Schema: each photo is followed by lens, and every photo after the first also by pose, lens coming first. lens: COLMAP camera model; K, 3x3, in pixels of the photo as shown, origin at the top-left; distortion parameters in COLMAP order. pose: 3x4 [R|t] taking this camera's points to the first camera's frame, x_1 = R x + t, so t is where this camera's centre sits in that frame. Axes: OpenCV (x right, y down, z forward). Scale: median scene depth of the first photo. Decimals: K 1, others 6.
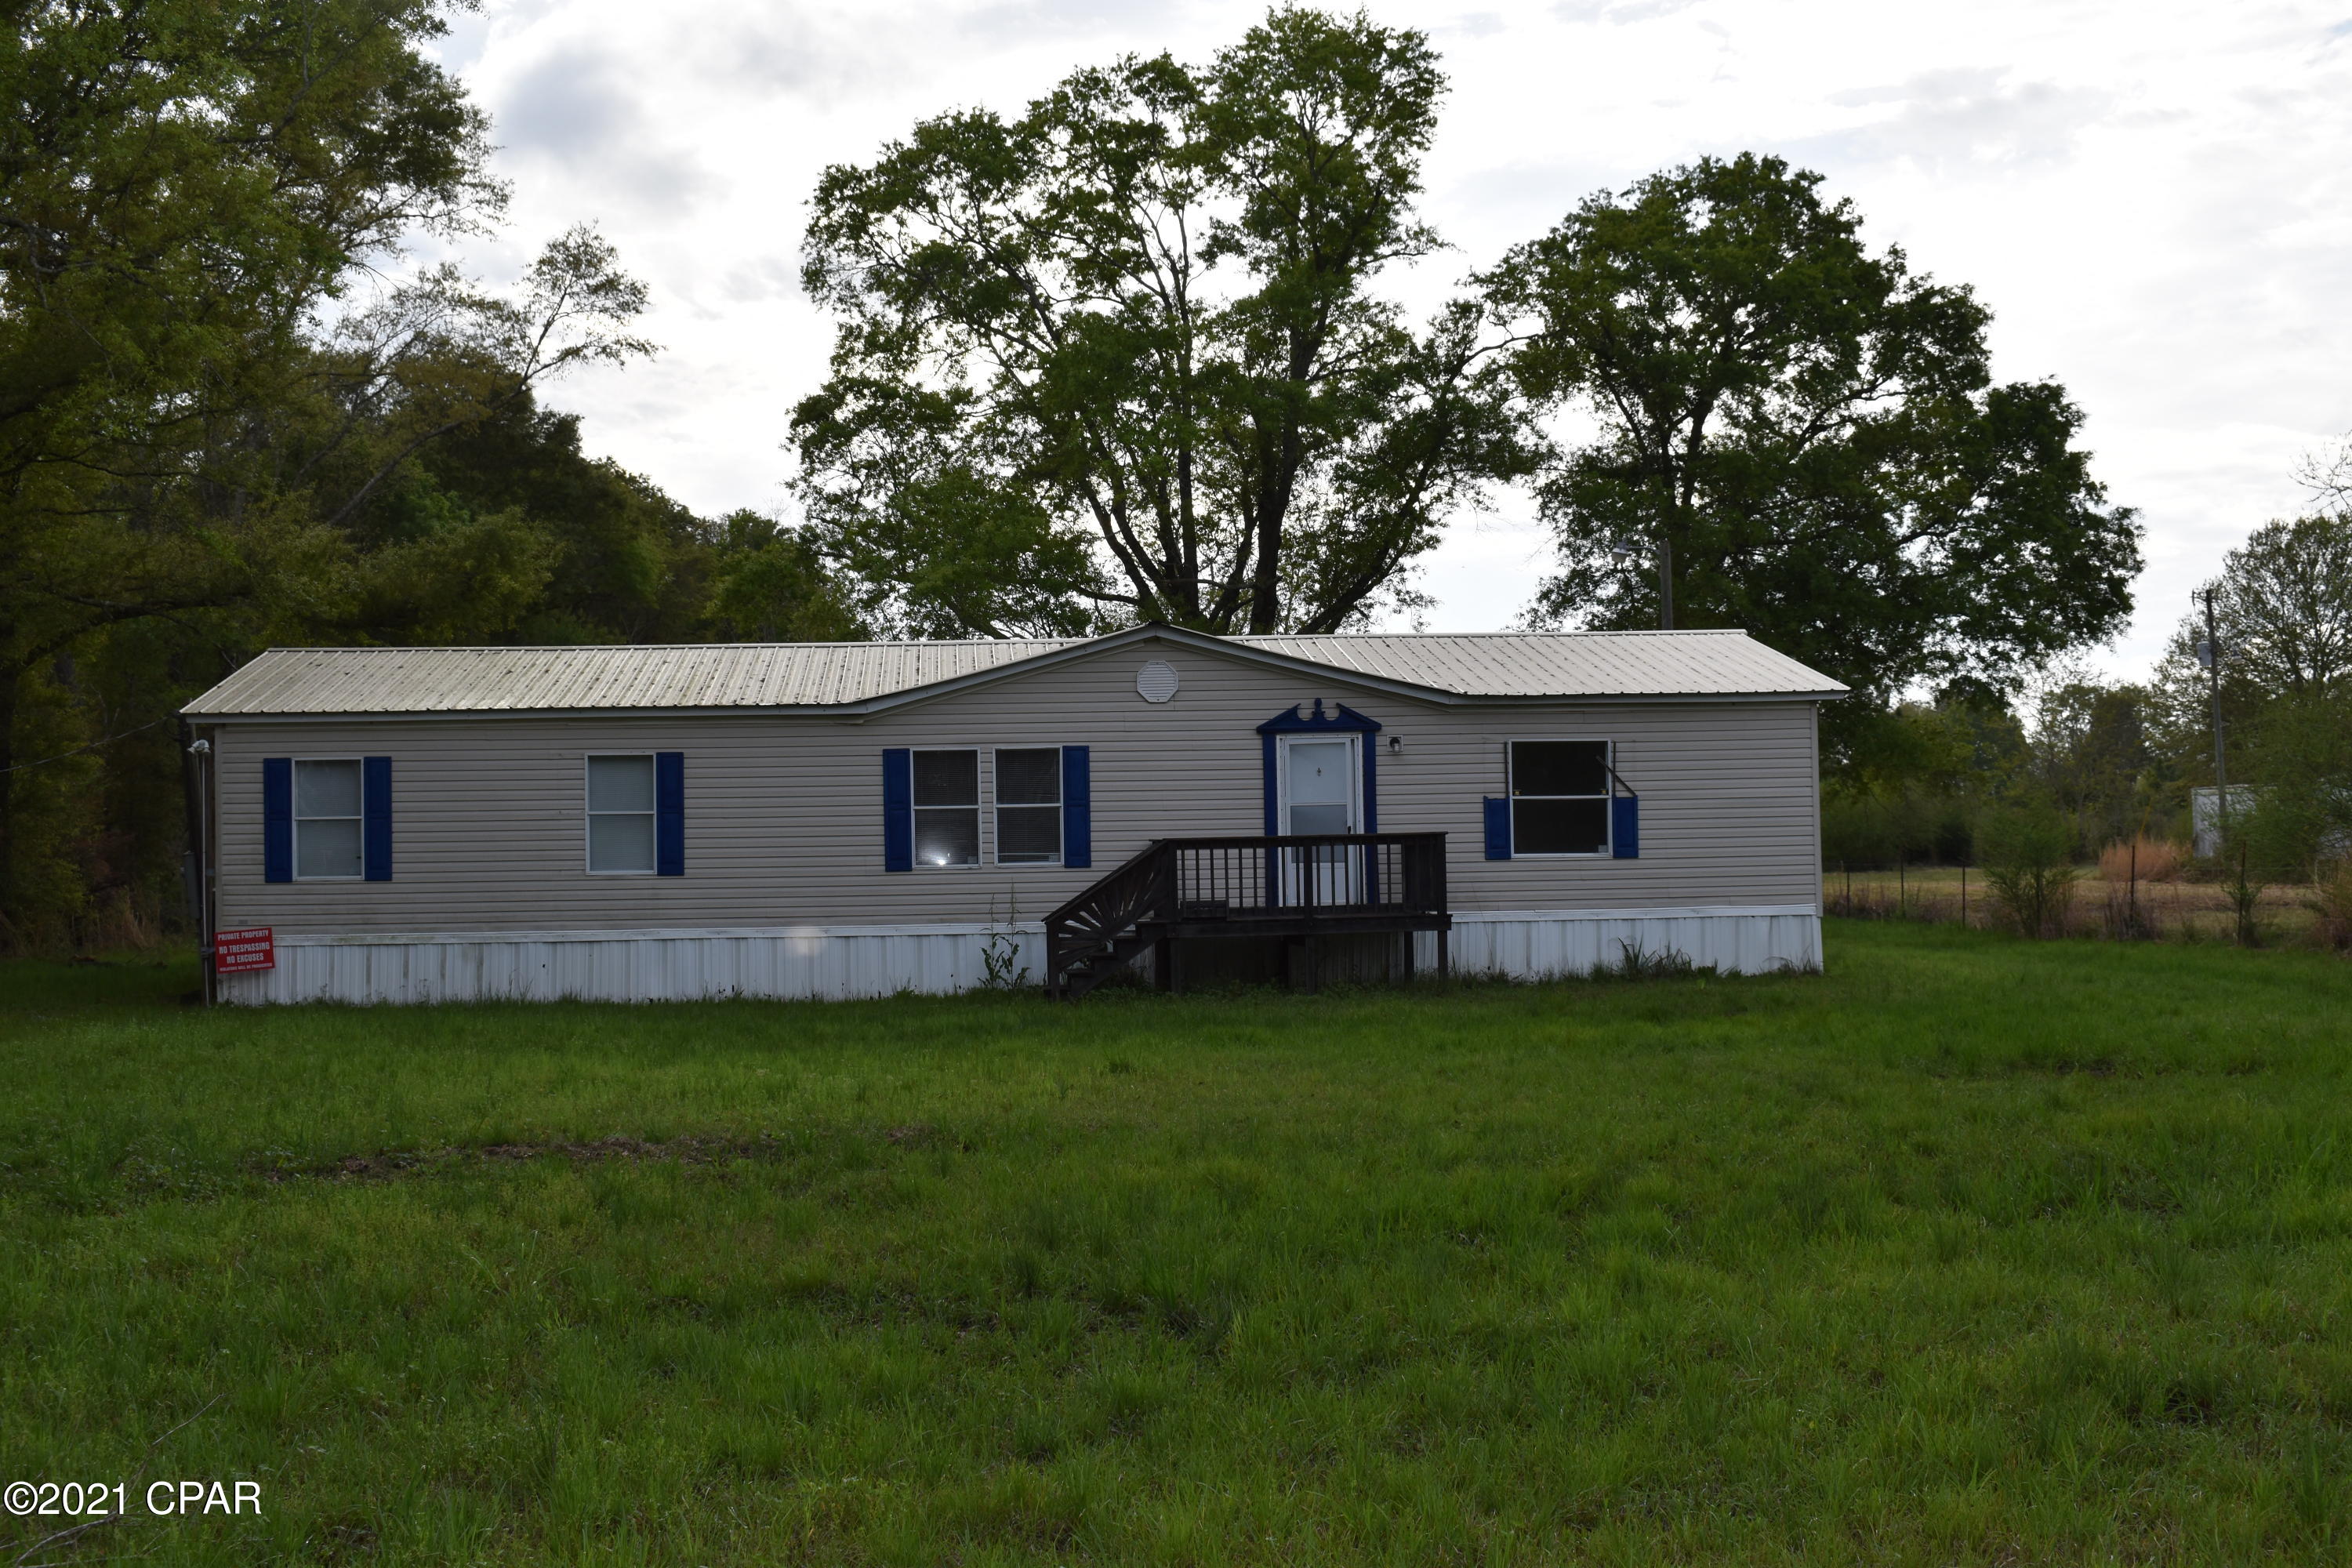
lens RADIAL K [[2838.0, 0, 1170.9], [0, 2838.0, 783.6], [0, 0, 1]] dist [-0.053462, 0.000000]
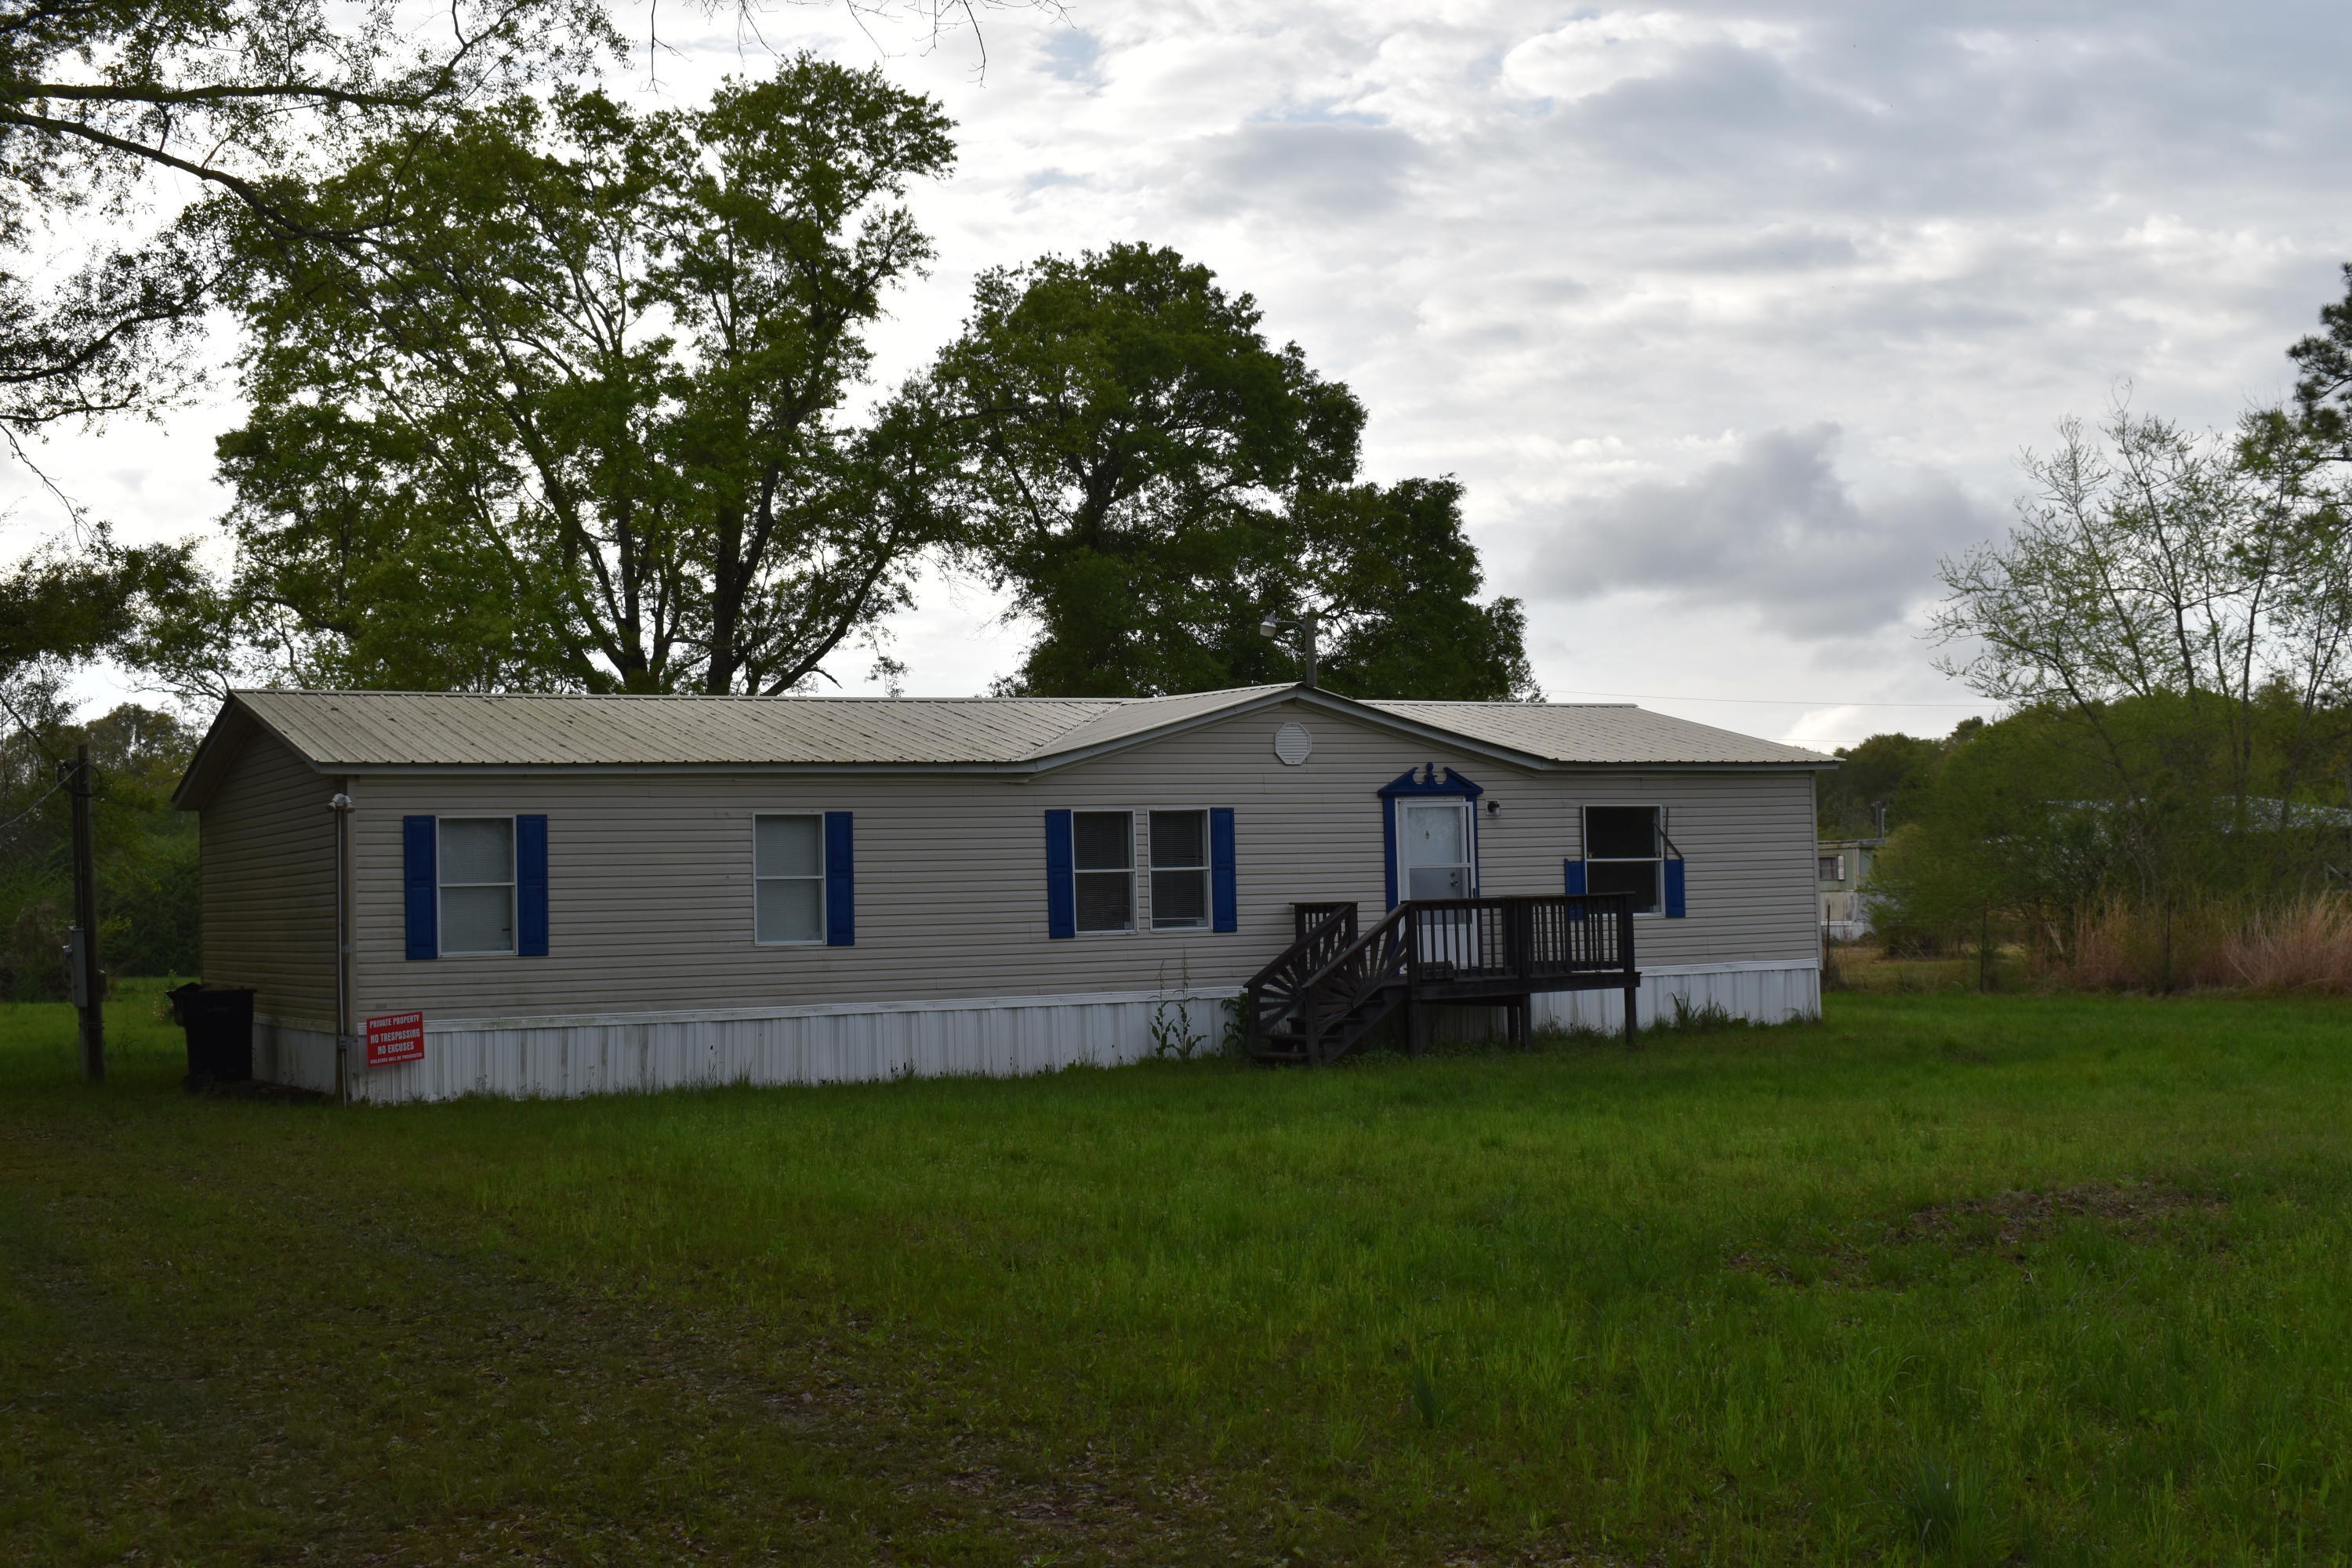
lens RADIAL K [[2838.0, 0, 1188.2], [0, 2838.0, 784.5], [0, 0, 1]] dist [-0.053462, 0.000000]
pose [[0.912846, 0.009803, 0.408187, -0.431704], [0.000718, 0.999672, -0.025613, 0.003595], [-0.408304, 0.023674, 0.912539, 0.106653]]
